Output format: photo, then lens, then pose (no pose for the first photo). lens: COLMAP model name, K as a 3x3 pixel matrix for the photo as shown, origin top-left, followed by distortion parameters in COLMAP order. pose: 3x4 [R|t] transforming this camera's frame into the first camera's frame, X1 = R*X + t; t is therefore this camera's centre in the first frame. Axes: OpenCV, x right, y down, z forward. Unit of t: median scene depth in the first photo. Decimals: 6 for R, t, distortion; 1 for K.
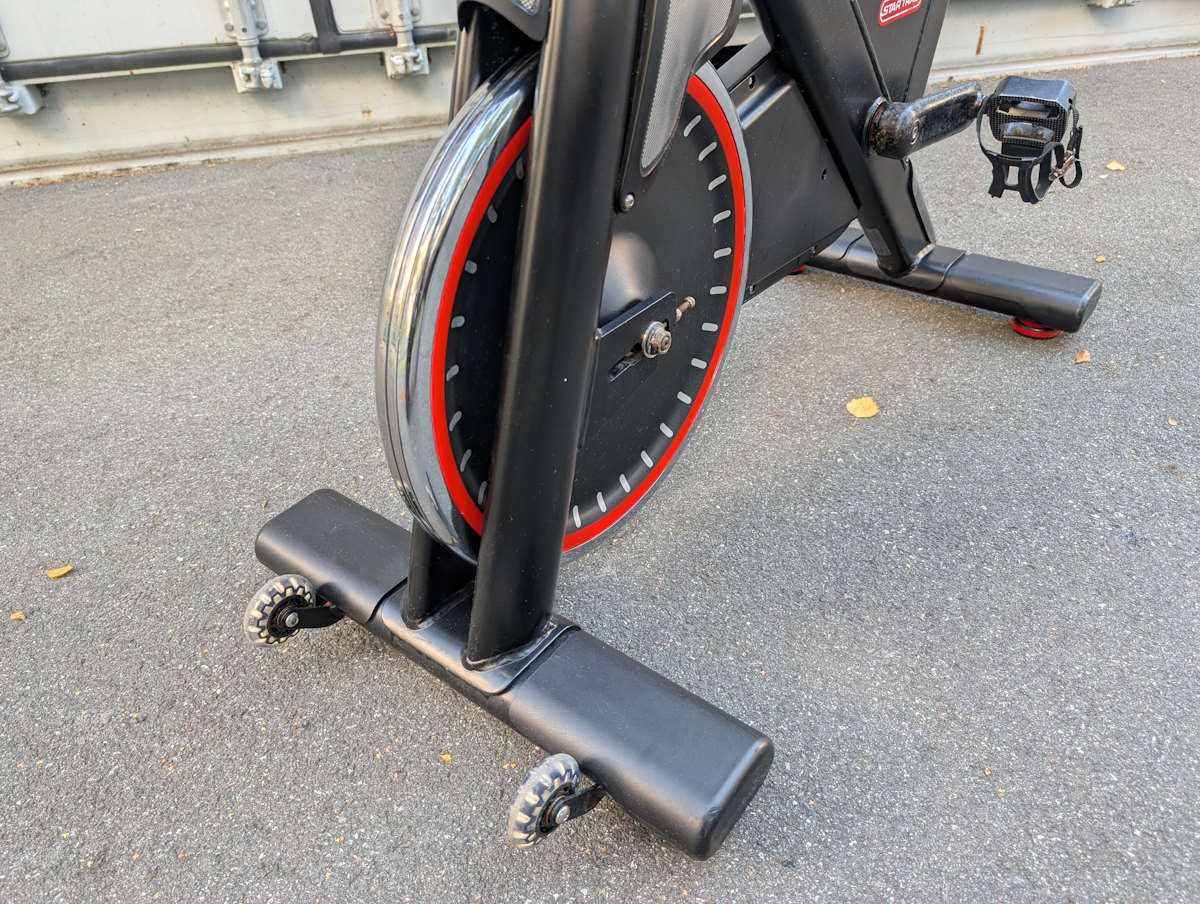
lens RADIAL K [[873.3, 0, 581.3], [0, 873.3, 453.5], [0, 0, 1]] dist [0.001786, -0.002123]
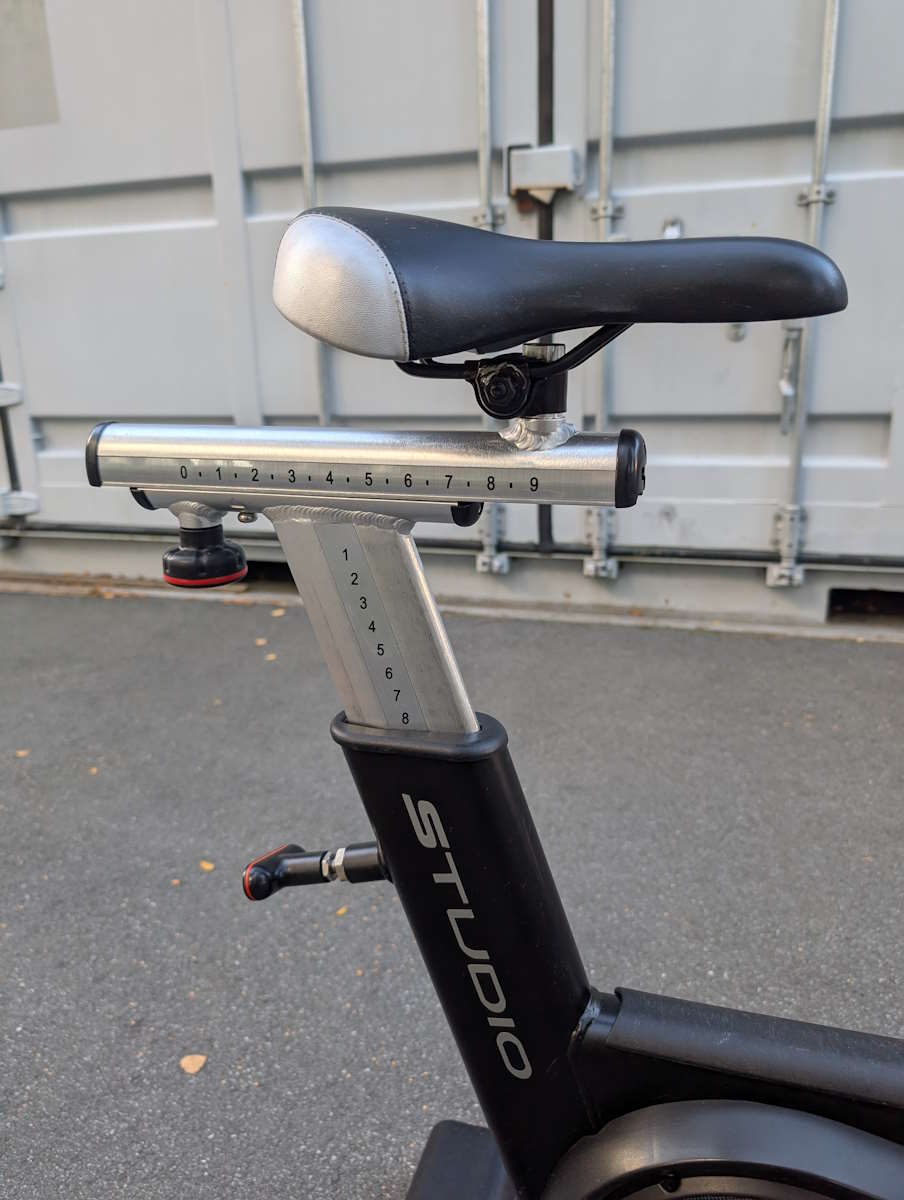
lens RADIAL K [[873.3, 0, 445.1], [0, 873.3, 598.7], [0, 0, 1]] dist [0.001786, -0.002123]
pose [[0.861380, 0.164520, -0.480581, 0.244866], [-0.299702, 0.928480, -0.219325, -0.051259], [0.410127, 0.332953, 0.849081, -0.196194]]
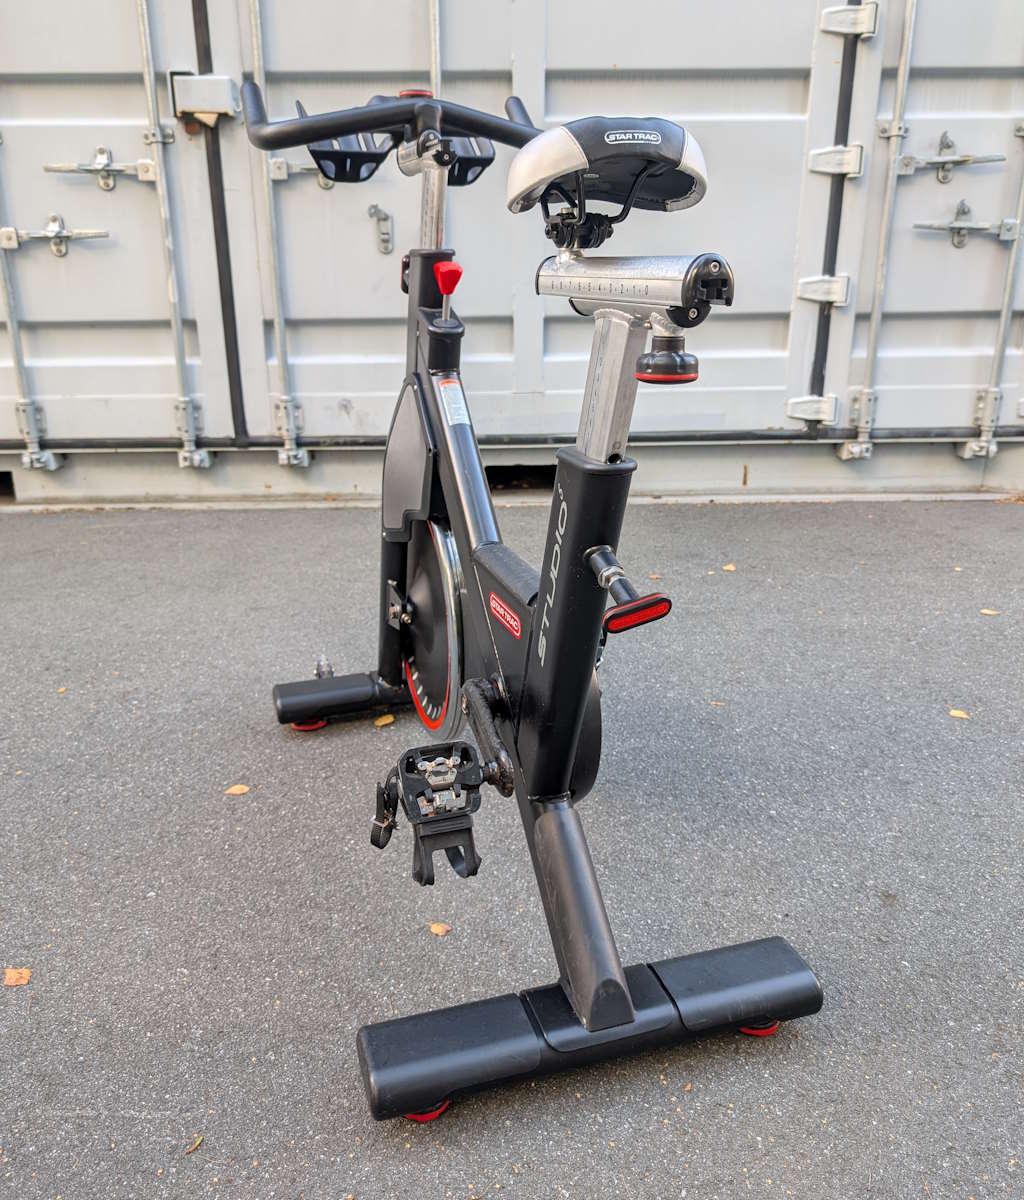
lens RADIAL K [[982.4, 0, 488.5], [0, 982.4, 598.4], [0, 0, 1]] dist [0.002314, 0.002109]
pose [[0.973574, 0.105948, -0.202307, 0.500337], [-0.156819, 0.954143, -0.254986, 0.154211], [0.166015, 0.279974, 0.945544, -0.460703]]
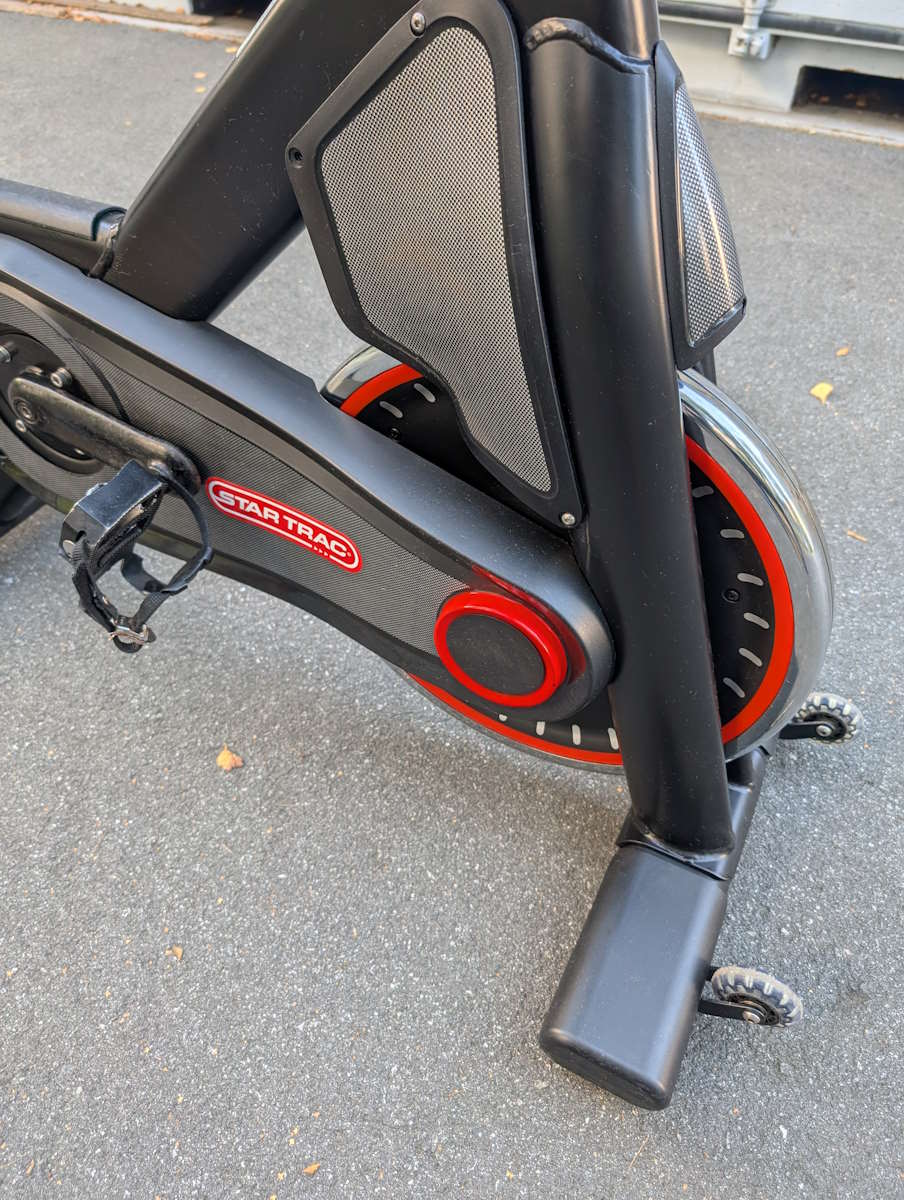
lens RADIAL K [[873.3, 0, 448.2], [0, 873.3, 591.3], [0, 0, 1]] dist [0.001786, -0.002123]
pose [[0.756683, 0.497897, -0.423709, 0.595706], [-0.414167, 0.866516, 0.278594, -0.048269], [0.505862, -0.035322, 0.861891, -0.118937]]
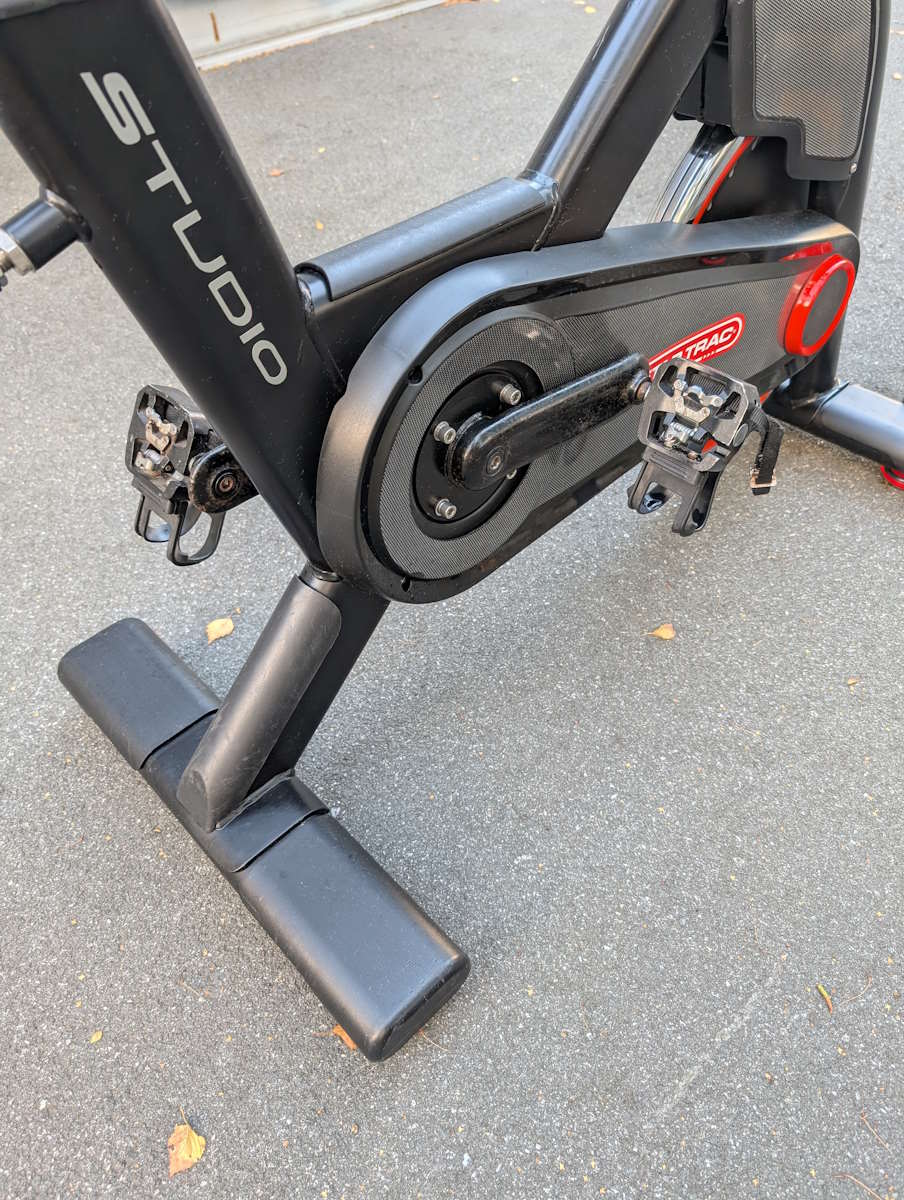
lens RADIAL K [[873.3, 0, 435.2], [0, 873.3, 593.8], [0, 0, 1]] dist [0.001786, -0.002123]
pose [[0.865917, -0.352974, 0.354396, 0.078978], [0.293619, 0.932310, 0.211154, 0.039564], [-0.404938, -0.078785, 0.910943, -0.183274]]
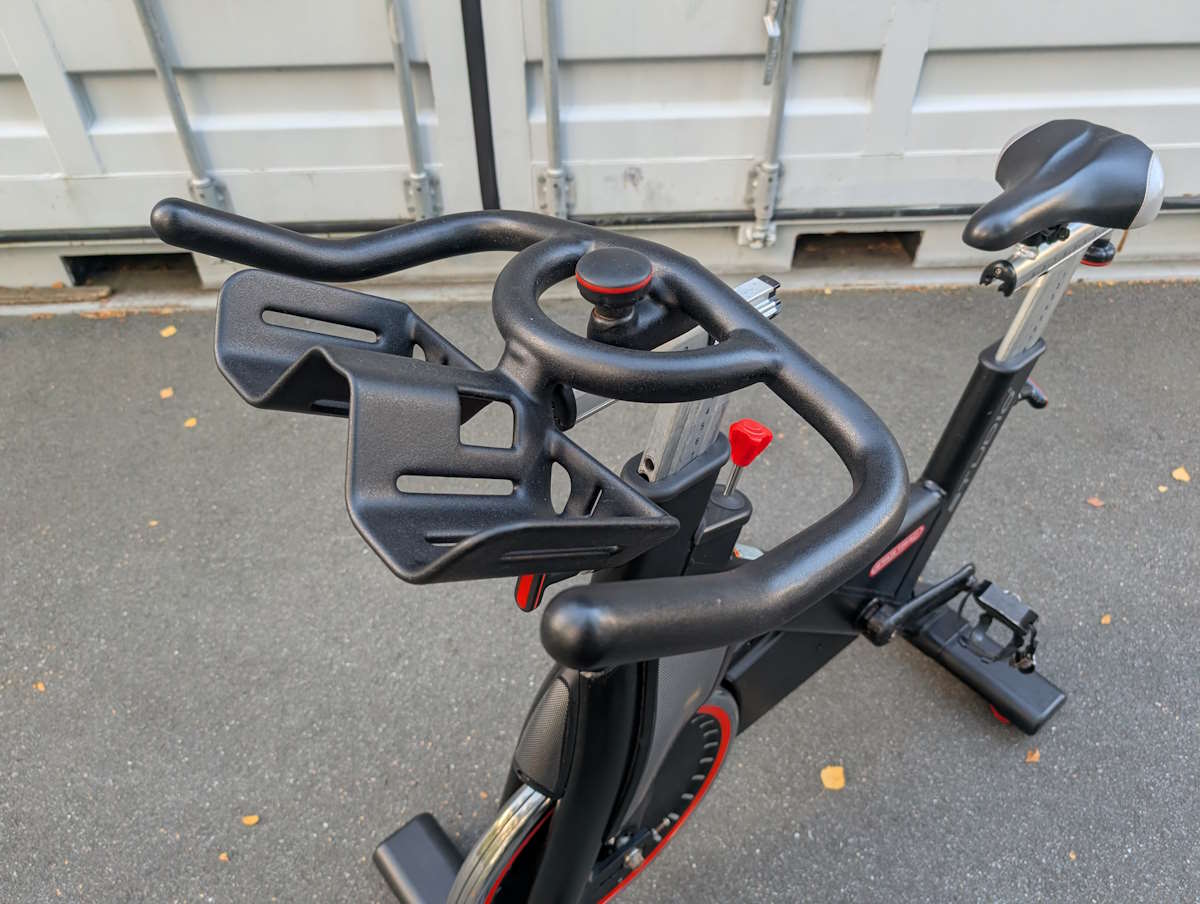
lens RADIAL K [[873.3, 0, 583.9], [0, 873.3, 459.3], [0, 0, 1]] dist [0.001786, -0.002123]
pose [[0.977130, 0.165491, -0.133528, 0.031372], [-0.144639, 0.977564, 0.153130, -0.362736], [0.155874, -0.130314, 0.979143, -0.143915]]
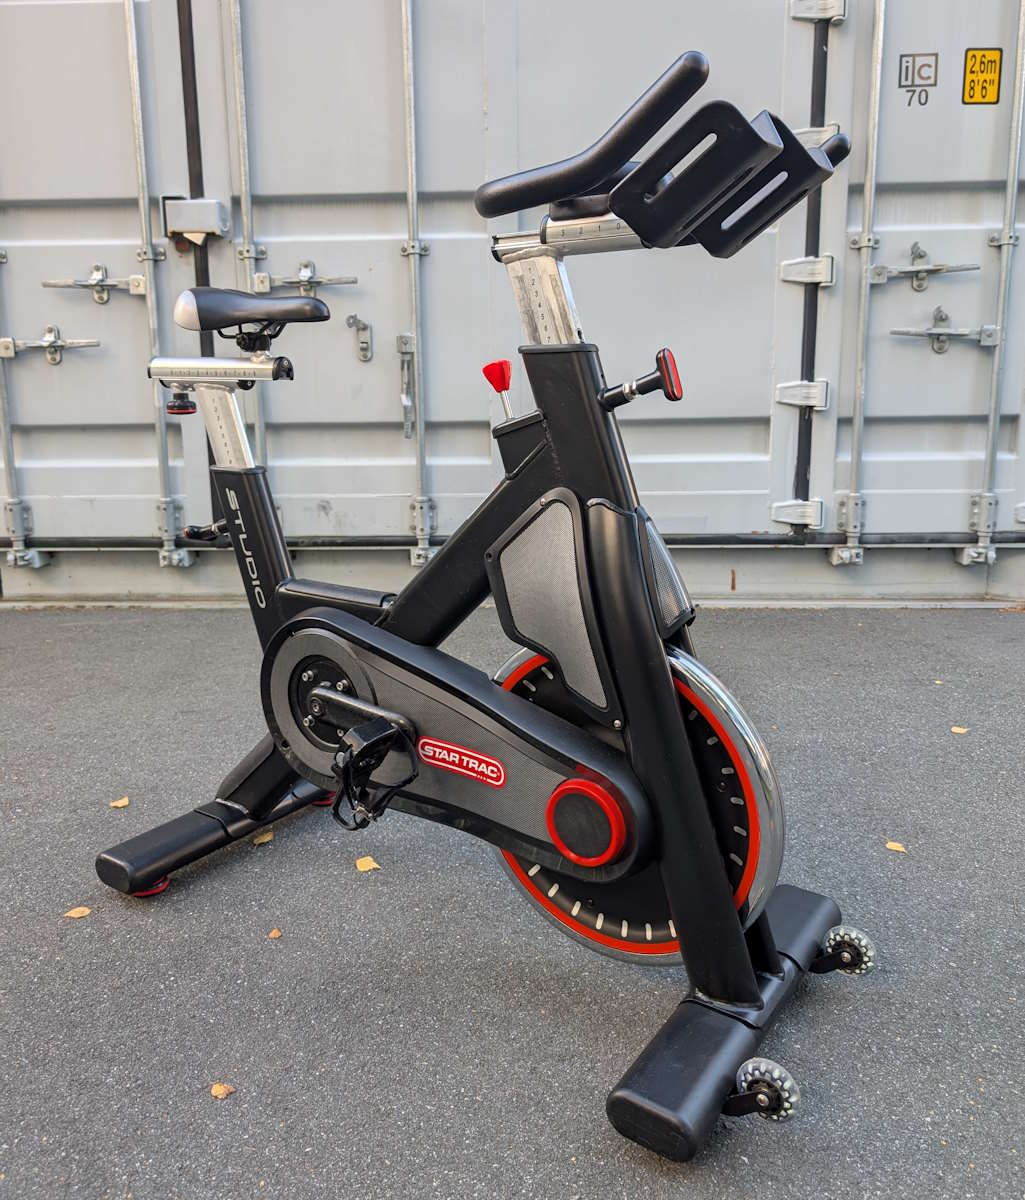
lens RADIAL K [[982.4, 0, 502.4], [0, 982.4, 552.4], [0, 0, 1]] dist [0.002314, 0.002109]
pose [[0.958240, 0.082983, -0.273659, 0.648138], [-0.187827, 0.904241, -0.383496, 0.107778], [0.215630, 0.418882, 0.882067, -0.390156]]
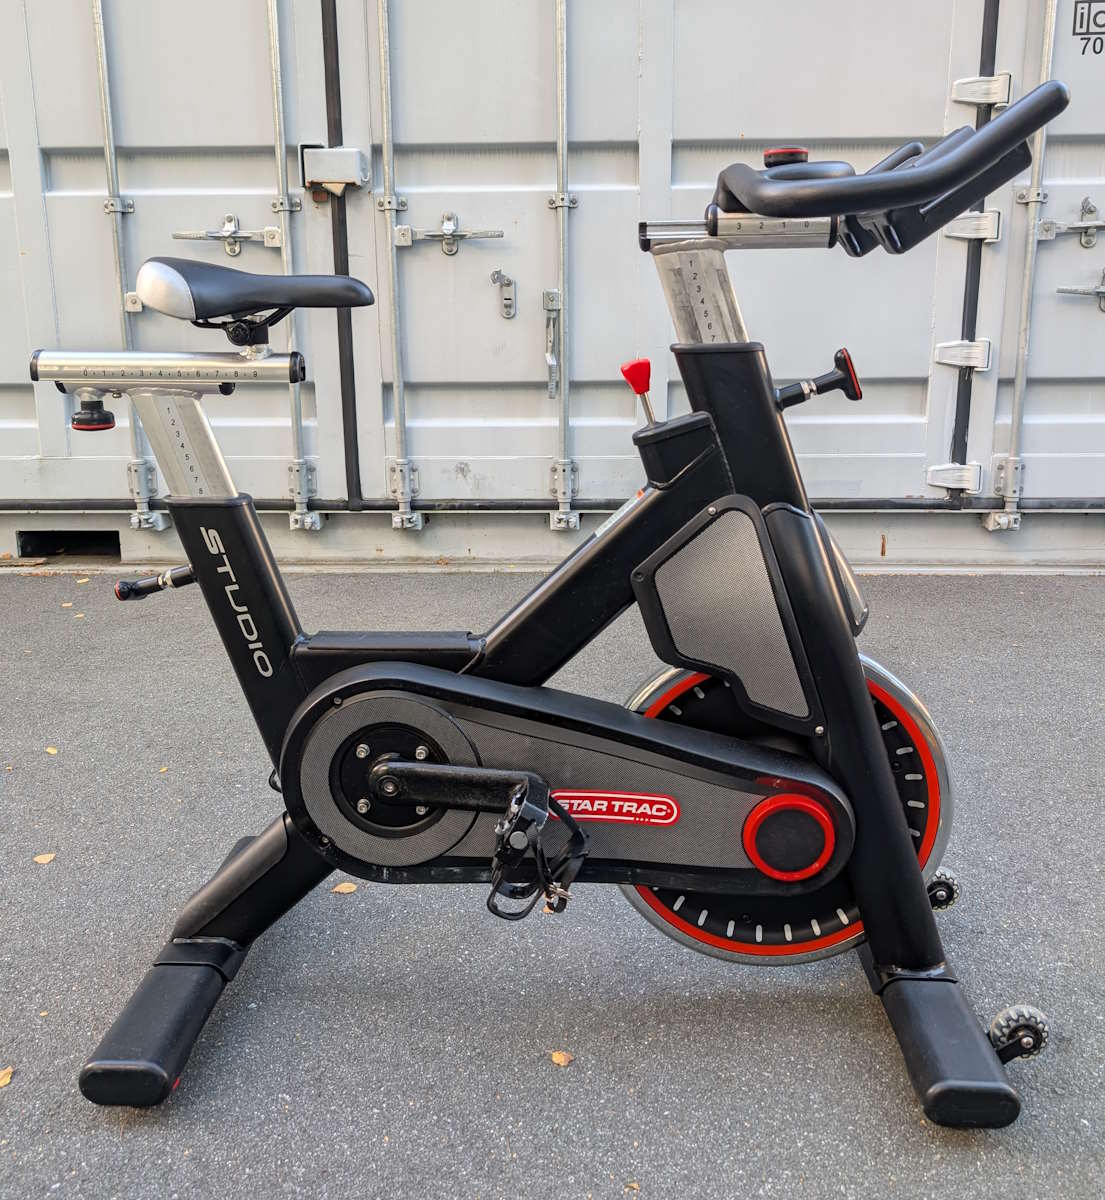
lens RADIAL K [[1050.4, 0, 548.5], [0, 1050.4, 526.7], [0, 0, 1]] dist [0.023617, -0.019808]
pose [[0.960255, 0.092308, -0.263421, 0.491736], [-0.187270, 0.912867, -0.362772, 0.141469], [0.206981, 0.397684, 0.893871, -0.492534]]
